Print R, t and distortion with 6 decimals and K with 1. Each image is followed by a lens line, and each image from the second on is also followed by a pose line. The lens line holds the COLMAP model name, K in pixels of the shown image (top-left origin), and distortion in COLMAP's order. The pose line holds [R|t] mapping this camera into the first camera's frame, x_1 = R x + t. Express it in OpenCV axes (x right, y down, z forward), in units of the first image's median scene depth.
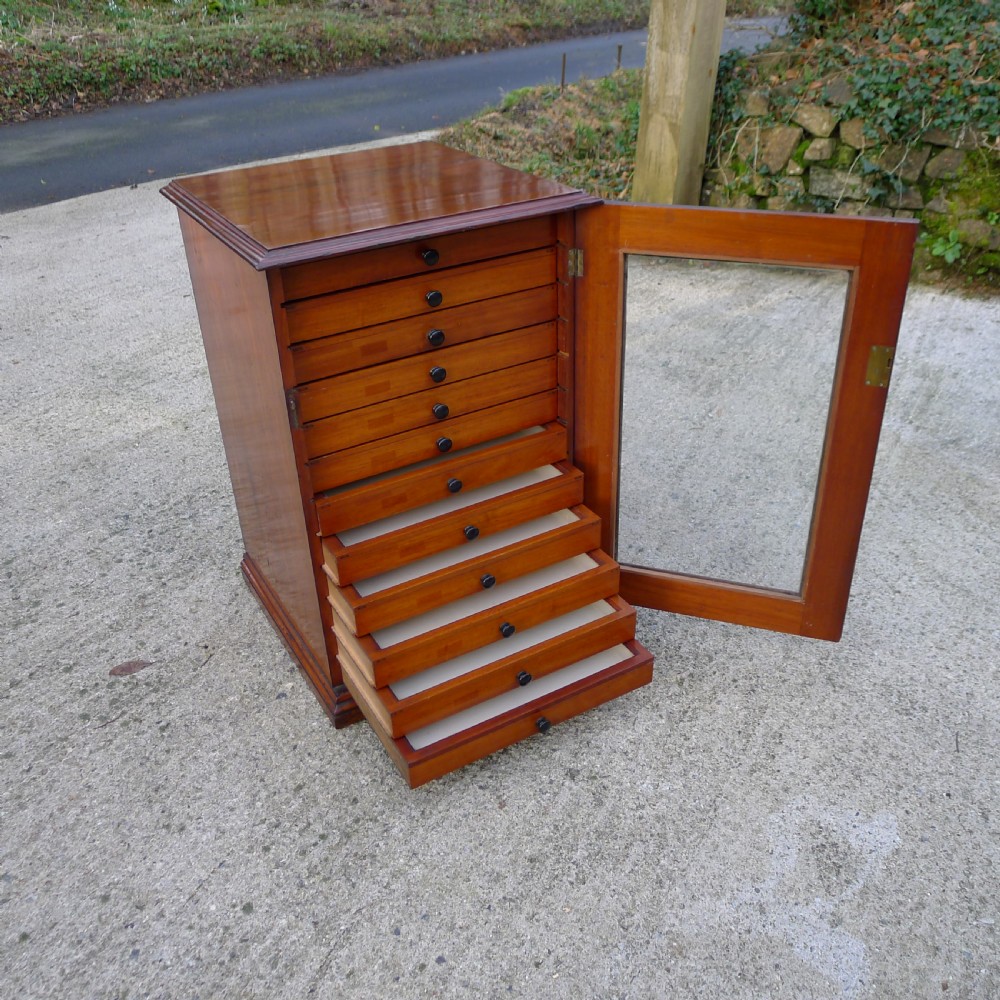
lens RADIAL K [[942.6, 0, 492.1], [0, 942.6, 493.9], [0, 0, 1]] dist [-0.046556, 0.000000]
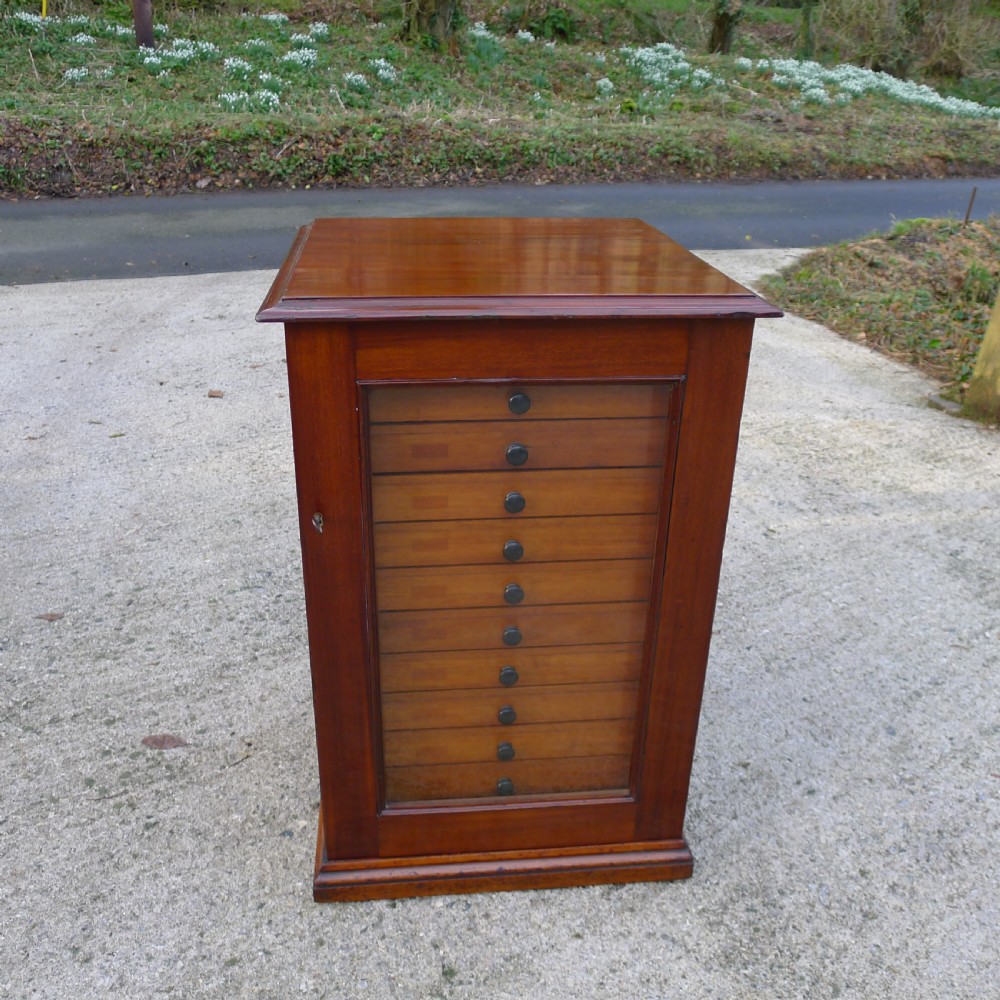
lens RADIAL K [[942.6, 0, 493.9], [0, 942.6, 503.0], [0, 0, 1]] dist [-0.046556, 0.000000]
pose [[0.910569, 0.222902, -0.348107, 0.162717], [-0.254921, 0.965749, -0.048423, -0.073101], [0.325390, 0.132833, 0.936203, 0.244495]]
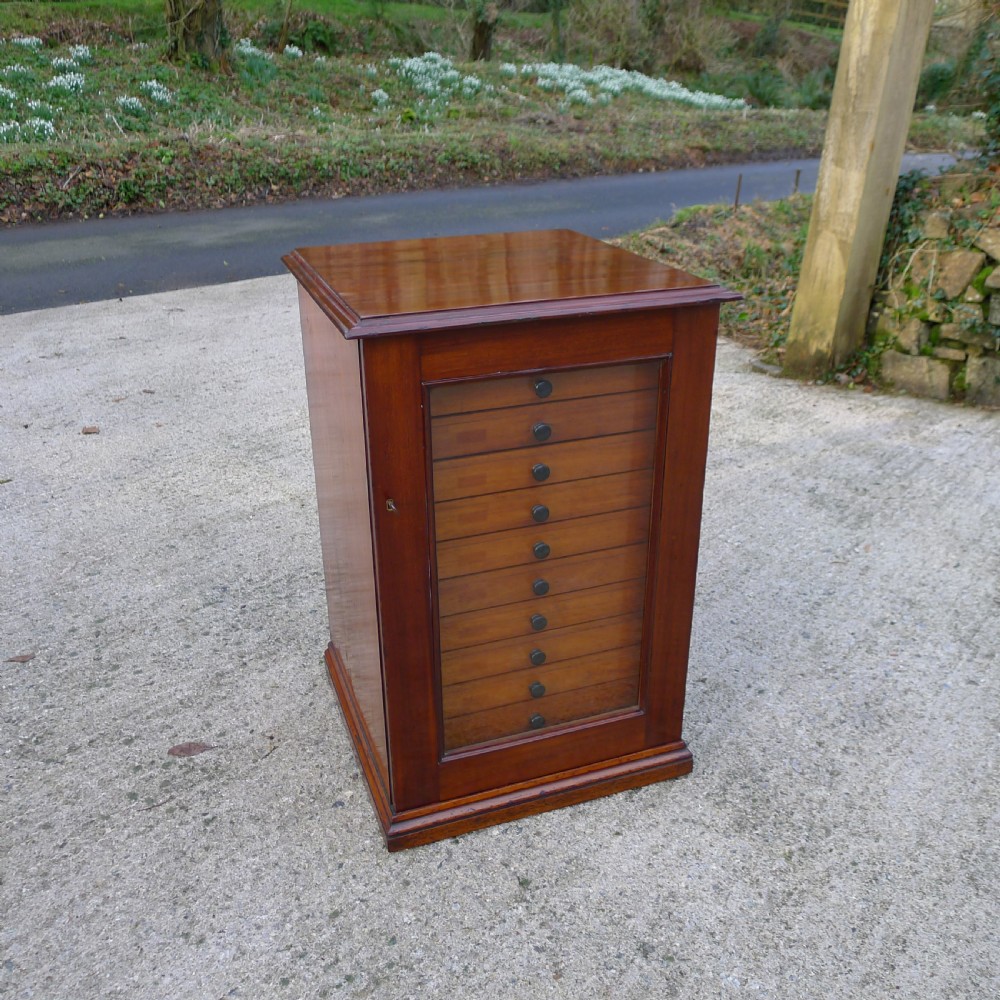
lens RADIAL K [[942.6, 0, 495.9], [0, 942.6, 495.6], [0, 0, 1]] dist [-0.046556, 0.000000]
pose [[0.983212, 0.098585, -0.153542, 0.036069], [-0.114772, 0.988307, -0.100386, -0.007610], [0.141850, 0.116323, 0.983030, 0.090425]]
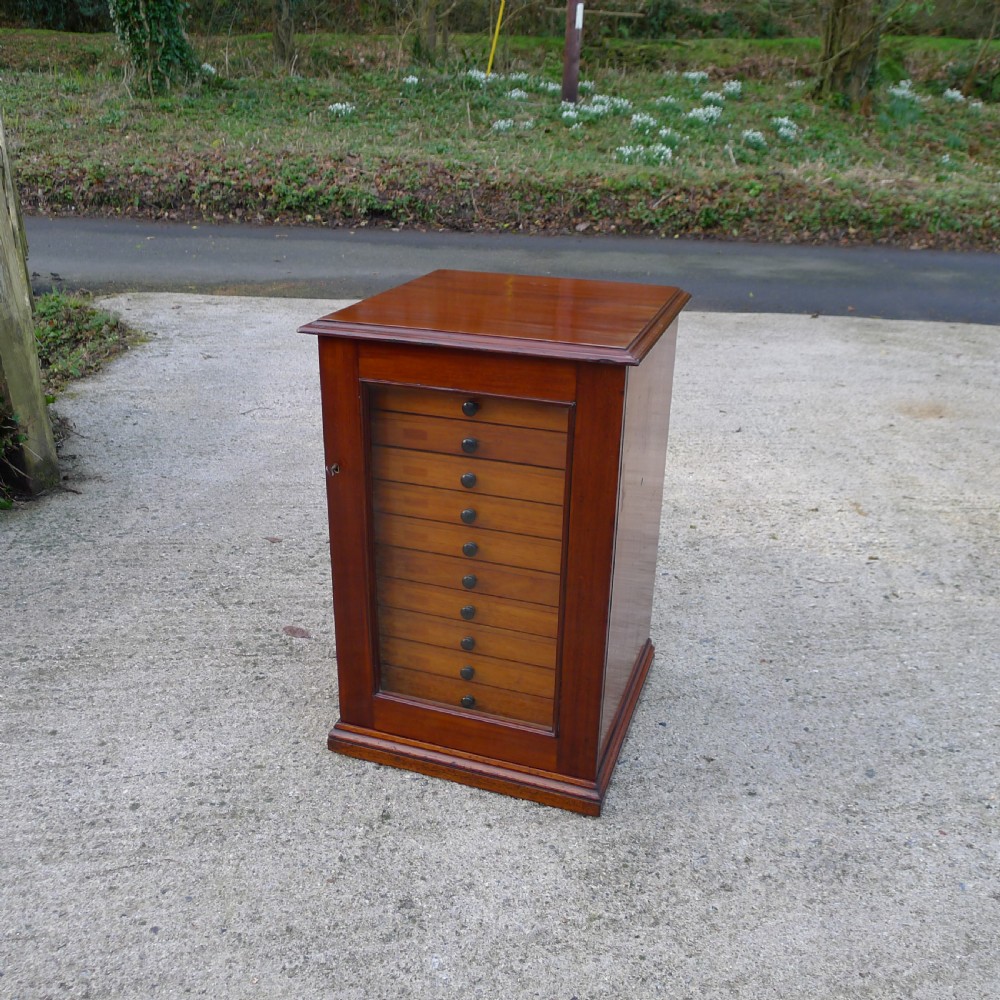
lens RADIAL K [[942.6, 0, 500.2], [0, 942.6, 494.2], [0, 0, 1]] dist [-0.046556, 0.000000]
pose [[0.656242, 0.335254, -0.675982, 0.579159], [-0.423725, 0.905015, 0.037492, -0.142004], [0.624343, 0.261827, 0.735964, 0.214534]]
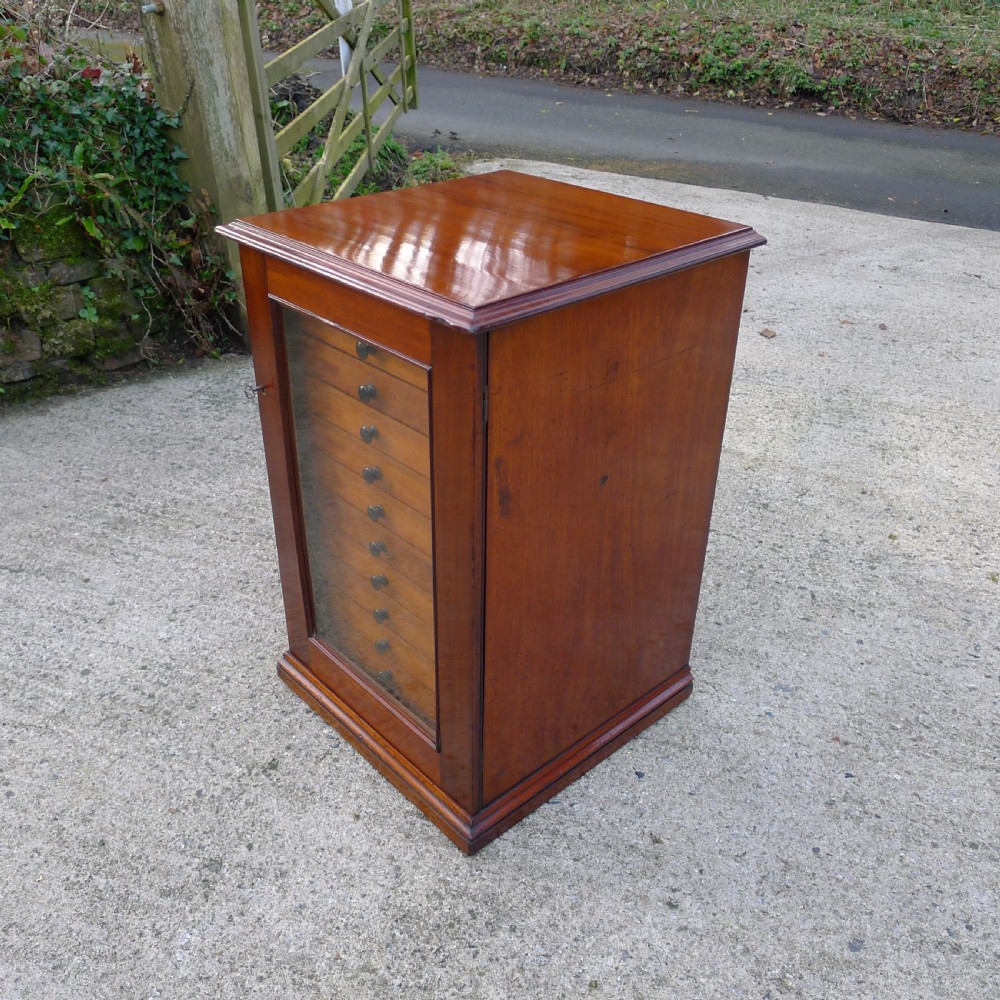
lens RADIAL K [[942.6, 0, 490.3], [0, 942.6, 502.2], [0, 0, 1]] dist [-0.046556, 0.000000]
pose [[0.211155, 0.531211, -0.820505, 0.611796], [-0.519820, 0.771912, 0.365977, -0.388997], [0.827769, 0.349237, 0.439128, 0.620773]]
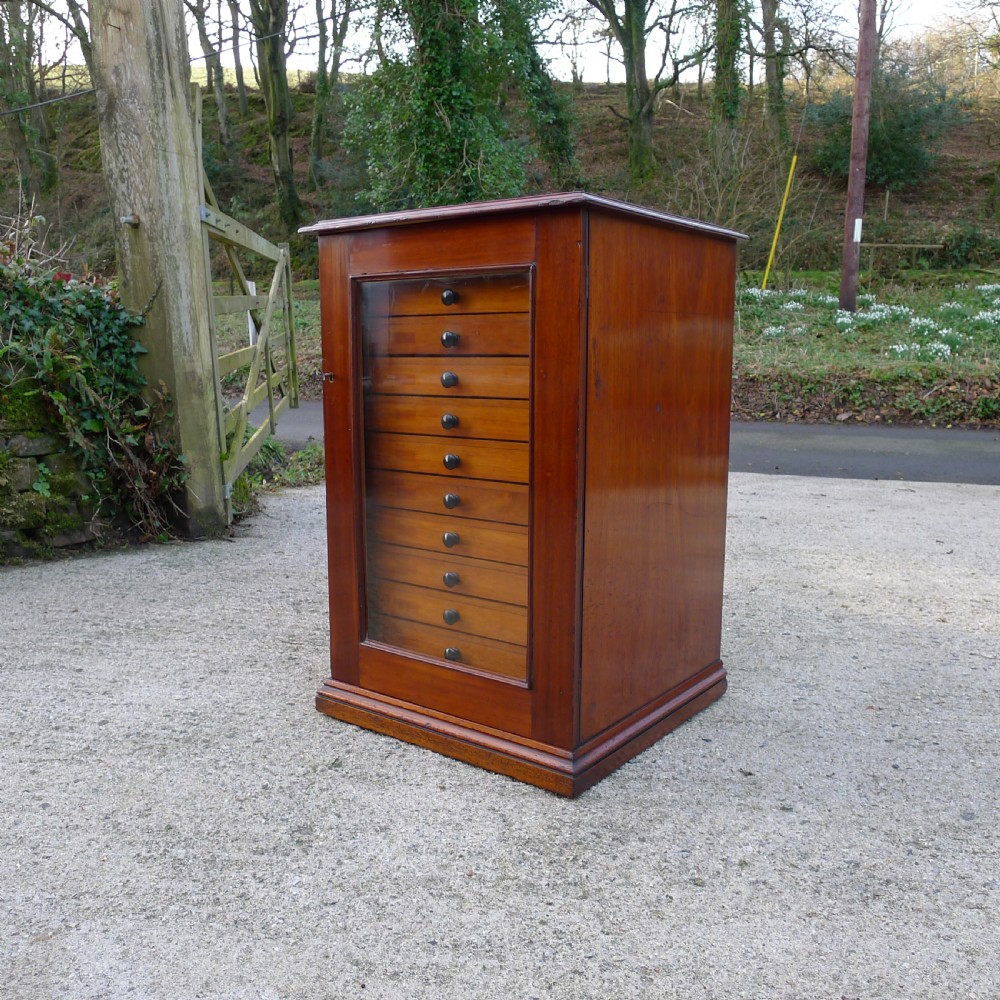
lens RADIAL K [[942.6, 0, 495.9], [0, 942.6, 503.3], [0, 0, 1]] dist [-0.046556, 0.000000]
pose [[0.389128, 0.184938, -0.902429, 0.737047], [-0.488515, 0.871970, -0.031952, -0.007033], [0.780982, 0.453283, 0.429653, 0.573831]]
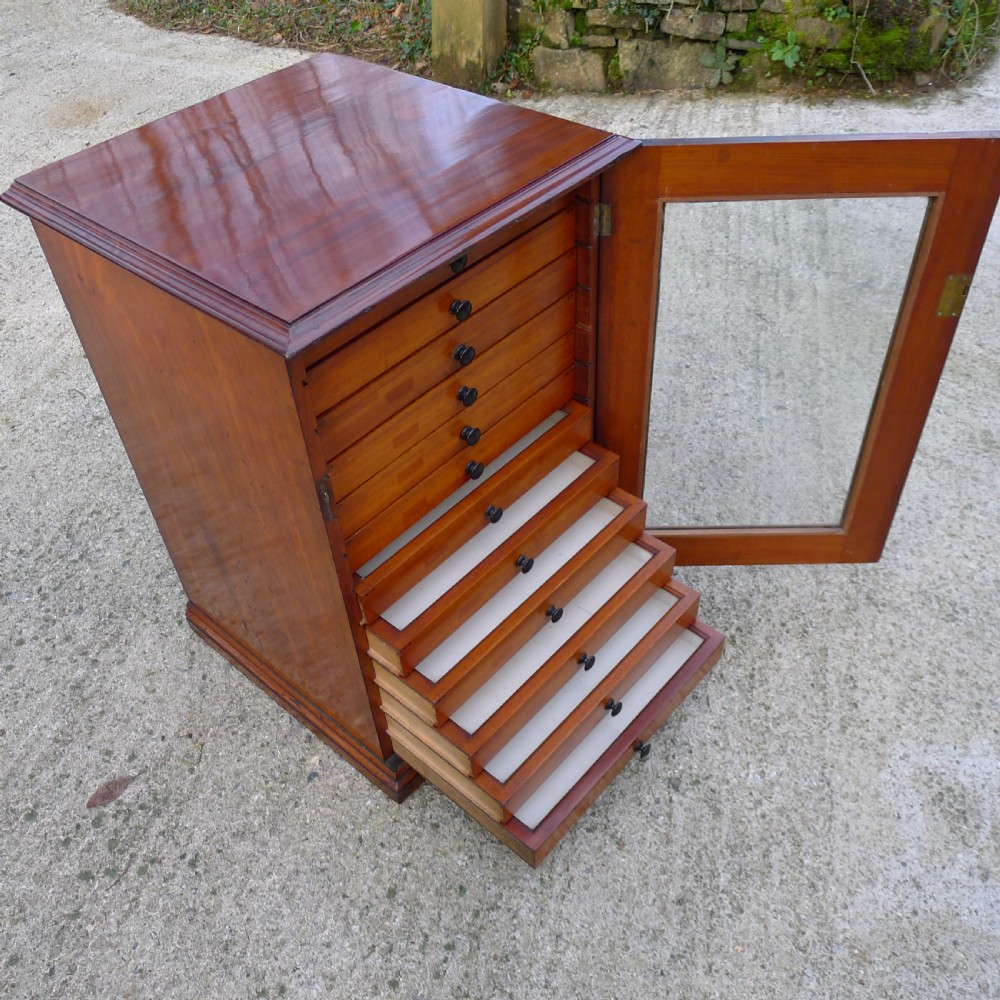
lens RADIAL K [[942.6, 0, 494.8], [0, 942.6, 505.5], [0, 0, 1]] dist [-0.046556, 0.000000]
pose [[0.948133, -0.229900, 0.219522, -0.195699], [0.177174, 0.955581, 0.235530, -0.188549], [-0.263919, -0.184420, 0.946750, 0.195194]]
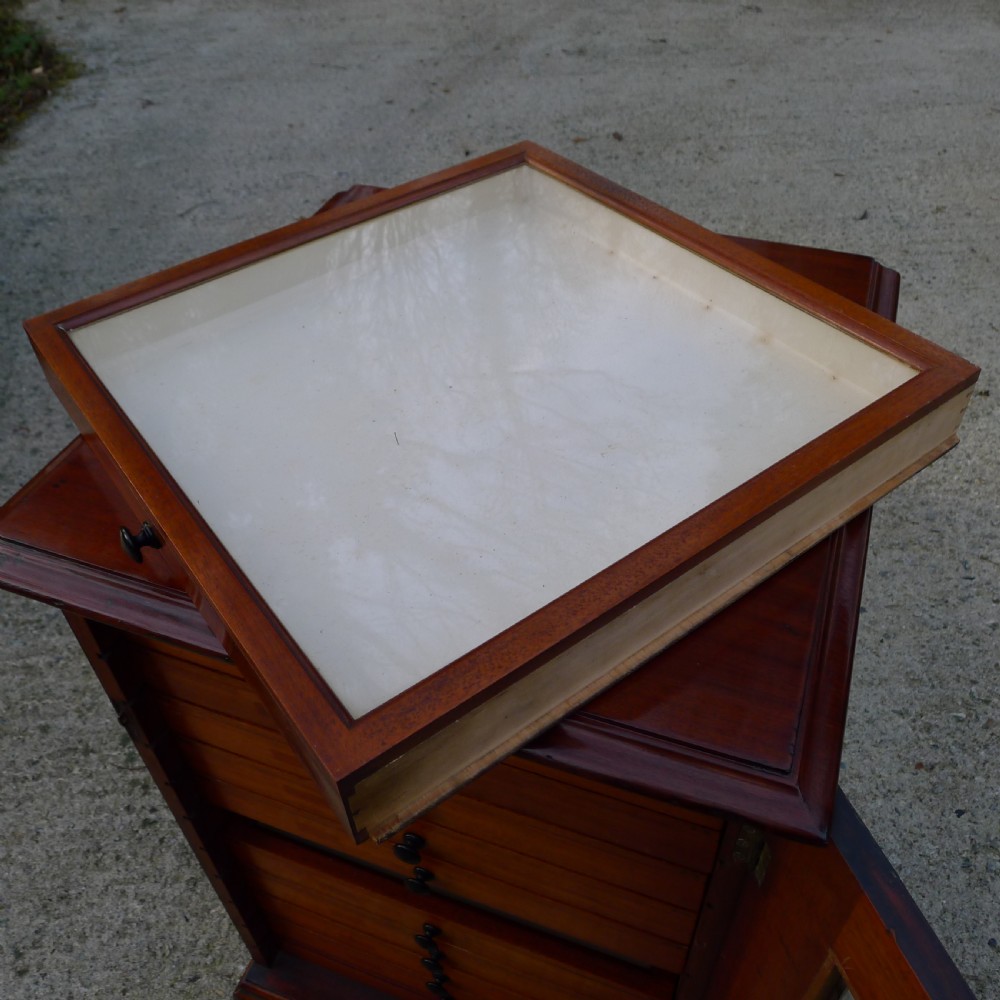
lens RADIAL K [[942.6, 0, 489.4], [0, 942.6, 495.8], [0, 0, 1]] dist [-0.046556, 0.000000]
pose [[0.625856, 0.542280, -0.560568, 0.132957], [-0.384771, 0.839857, 0.382873, -0.398400], [0.678421, -0.023933, 0.734283, 0.577566]]
